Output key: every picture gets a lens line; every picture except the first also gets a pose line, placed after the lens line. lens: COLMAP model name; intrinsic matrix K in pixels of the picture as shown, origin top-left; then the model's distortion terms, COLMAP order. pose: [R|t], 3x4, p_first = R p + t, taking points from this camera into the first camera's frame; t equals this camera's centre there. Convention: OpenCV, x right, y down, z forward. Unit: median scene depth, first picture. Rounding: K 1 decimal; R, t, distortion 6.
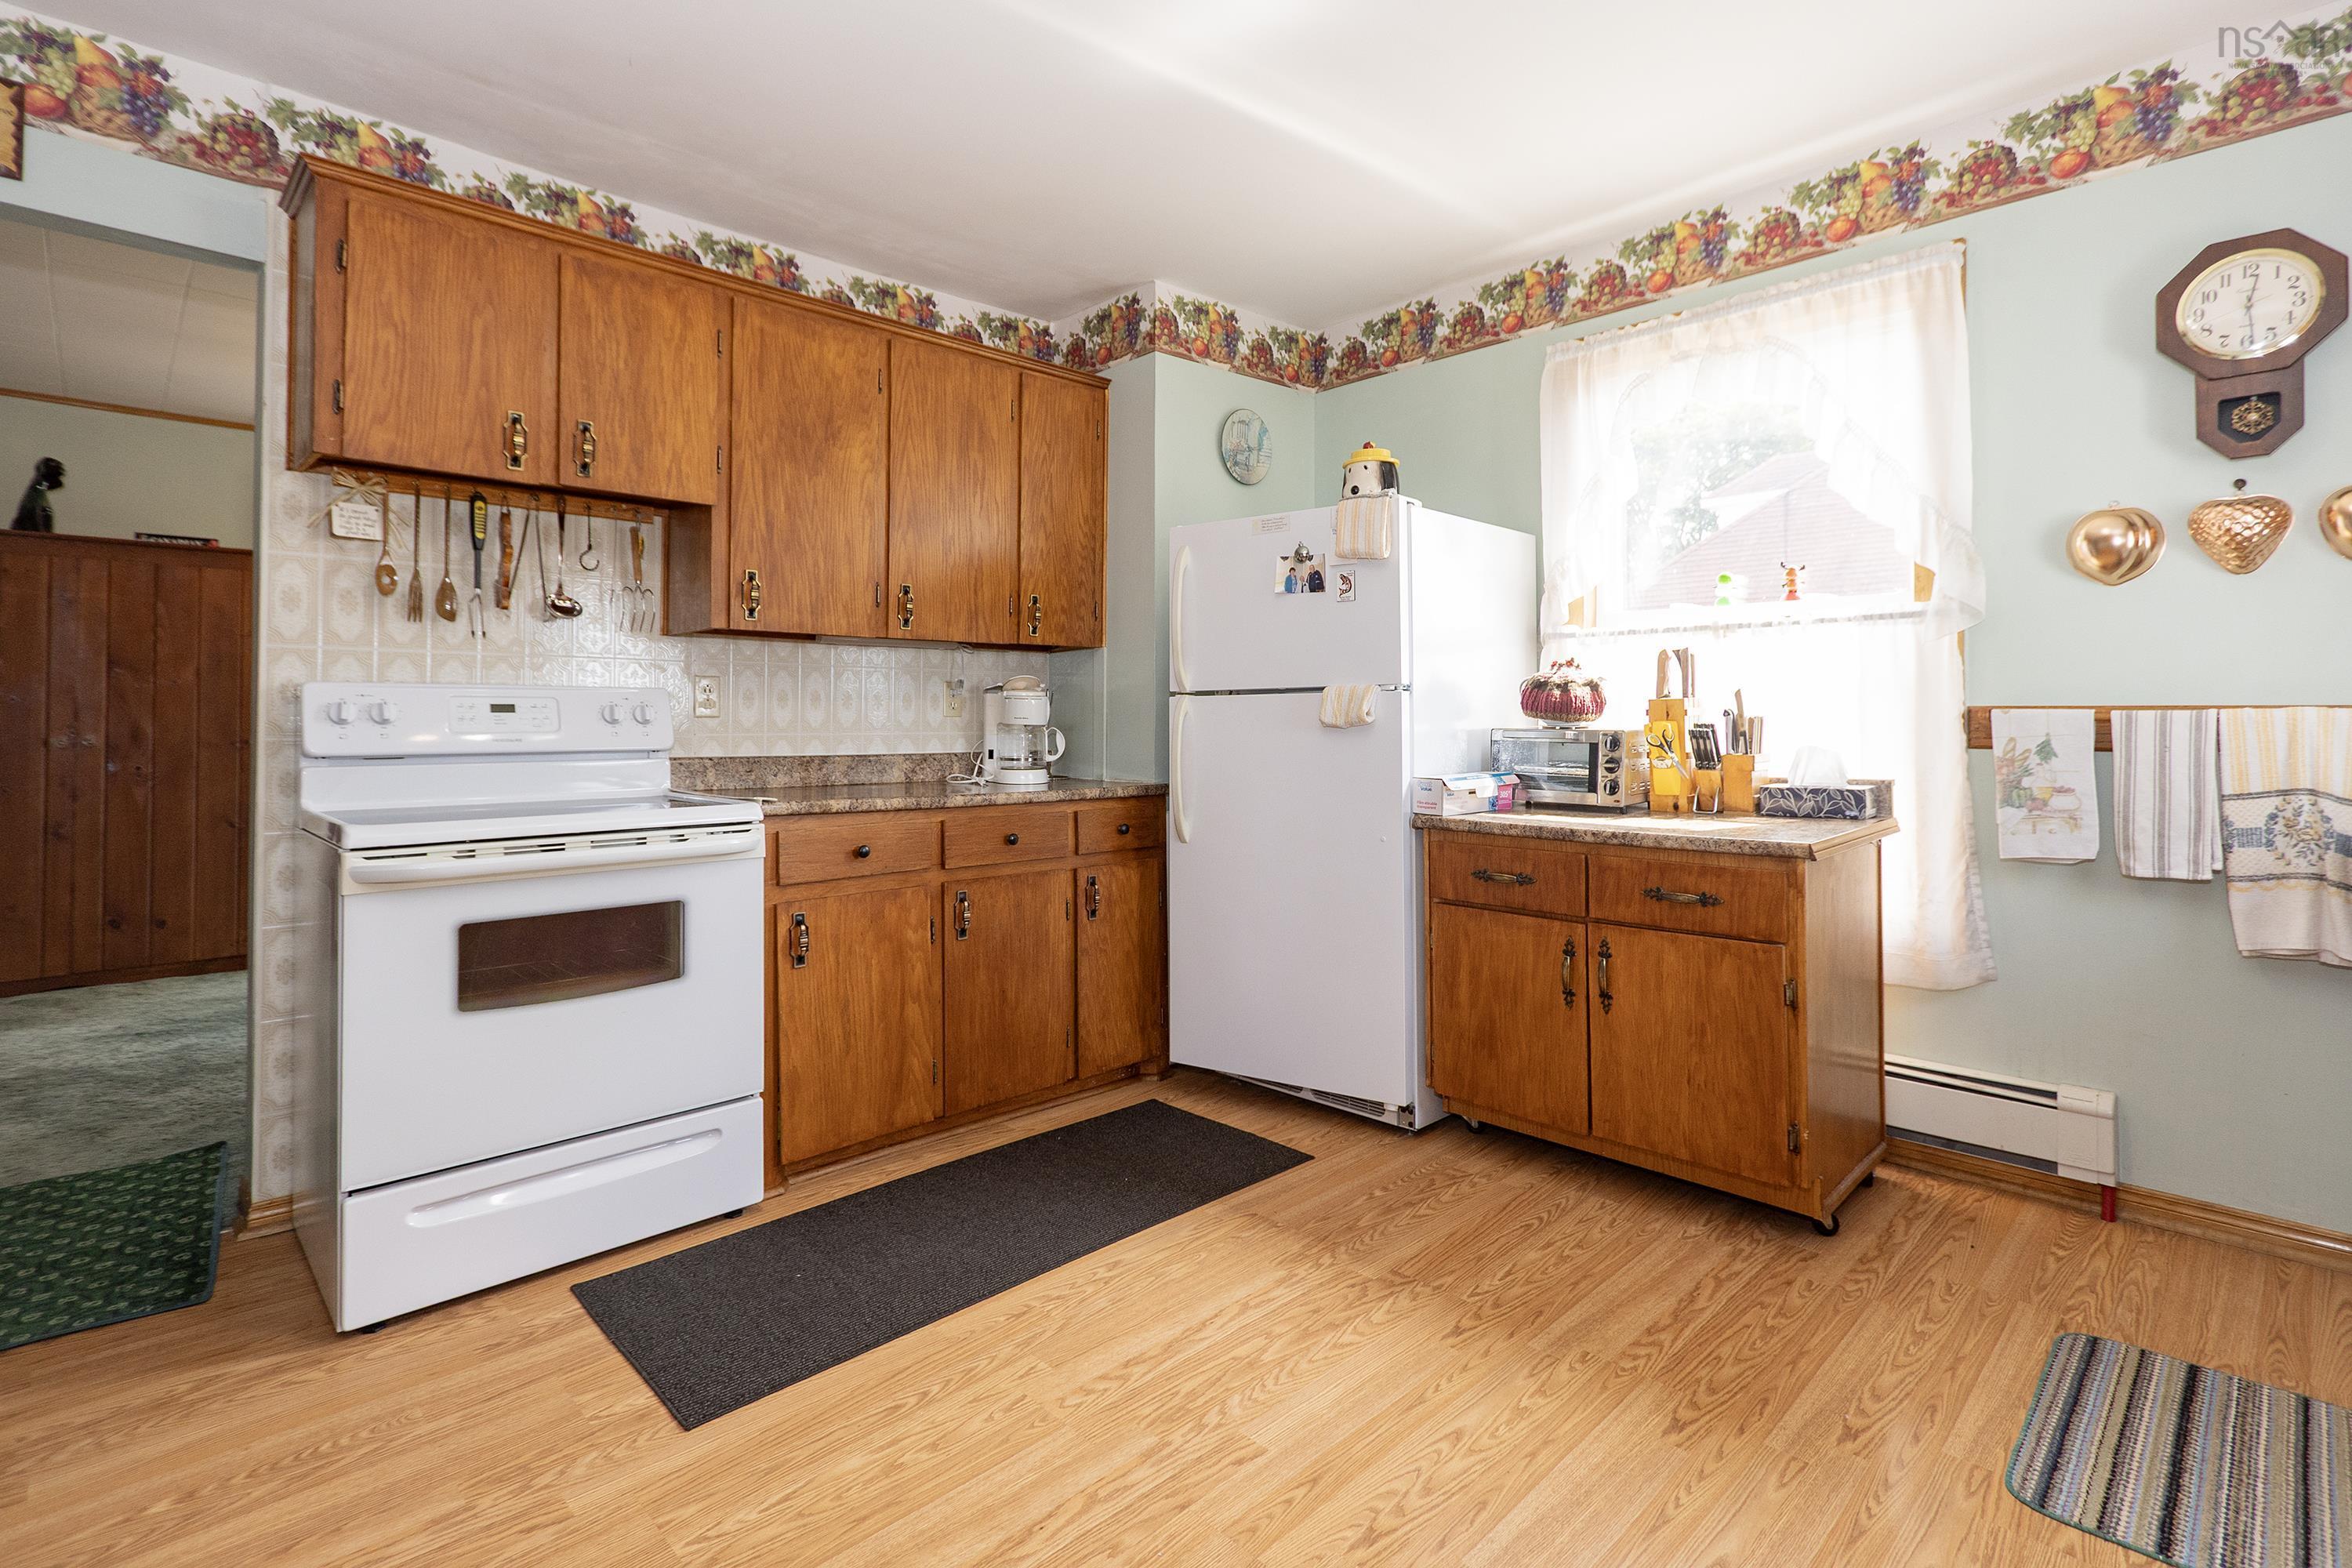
lens RADIAL K [[1099.6, 0, 1176.3], [0, 1099.6, 723.7], [0, 0, 1]] dist [-0.001668, -0.000115]
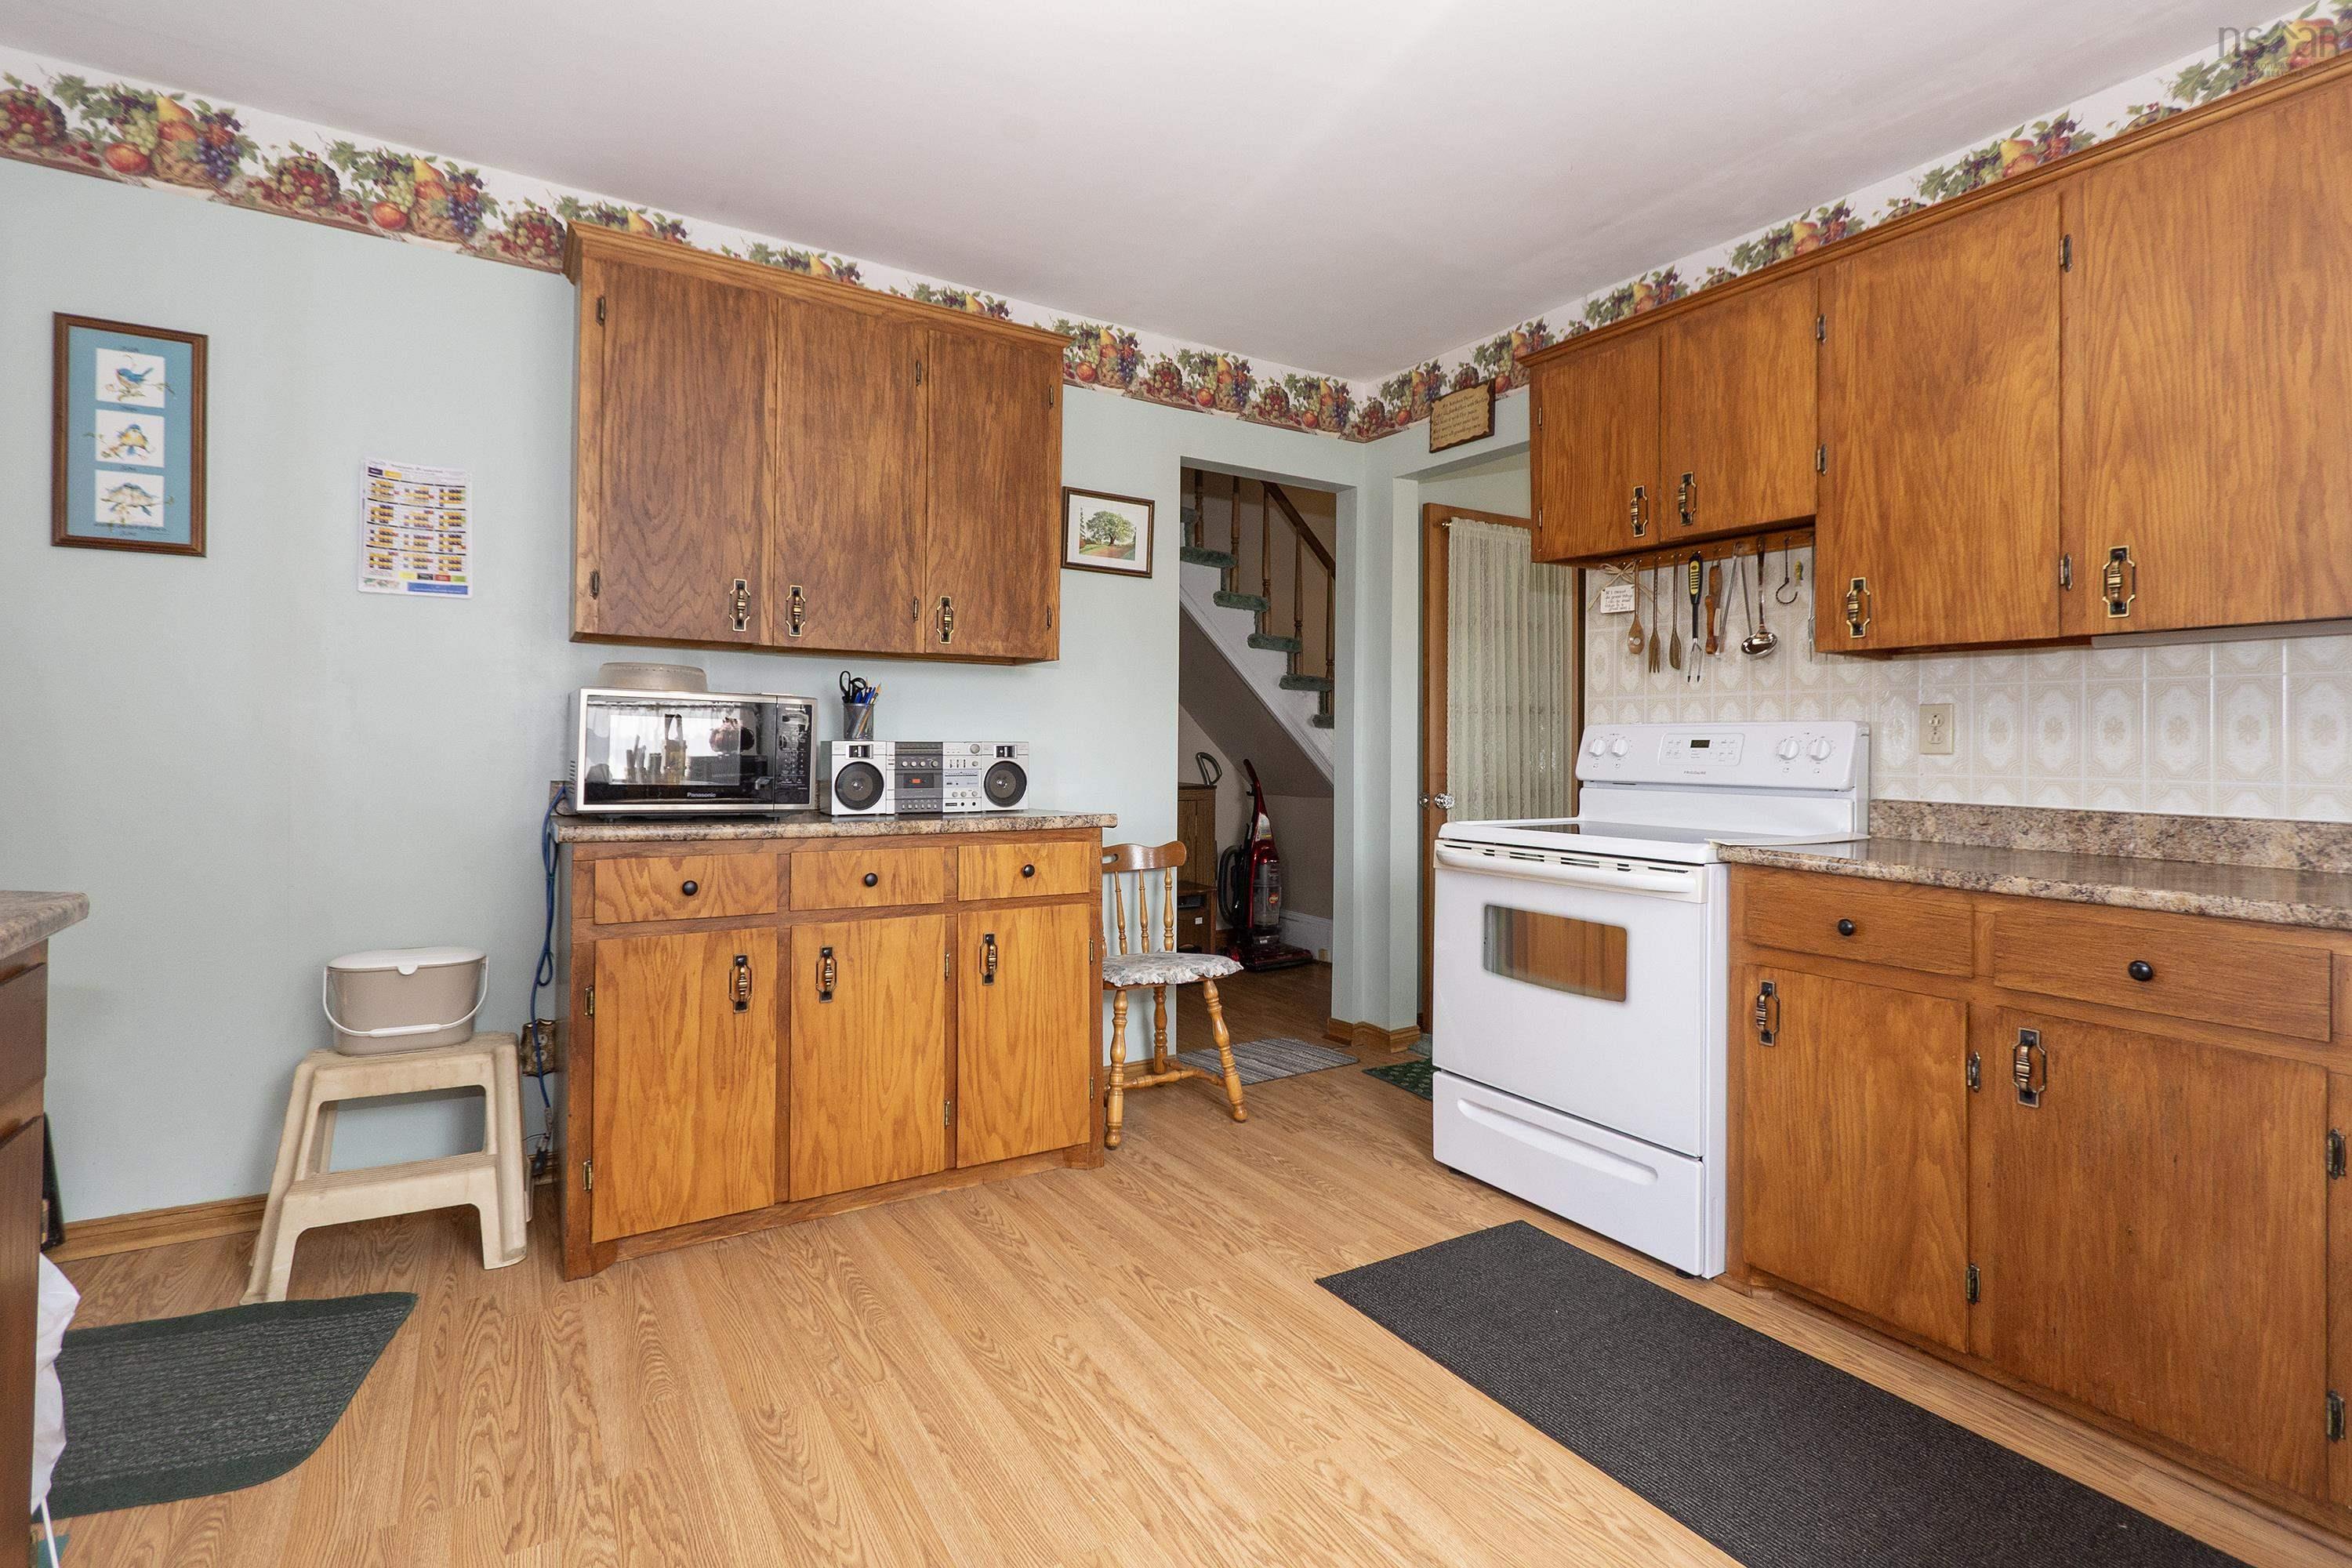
lens RADIAL K [[1090.7, 0, 1186.7], [0, 1090.7, 756.7], [0, 0, 1]] dist [0.001024, -0.000269]
pose [[-0.203915, 0.007318, -0.978961, 0.563475], [-0.015182, 0.999828, 0.010637, -0.004818], [0.978871, 0.017032, -0.203769, 0.706311]]
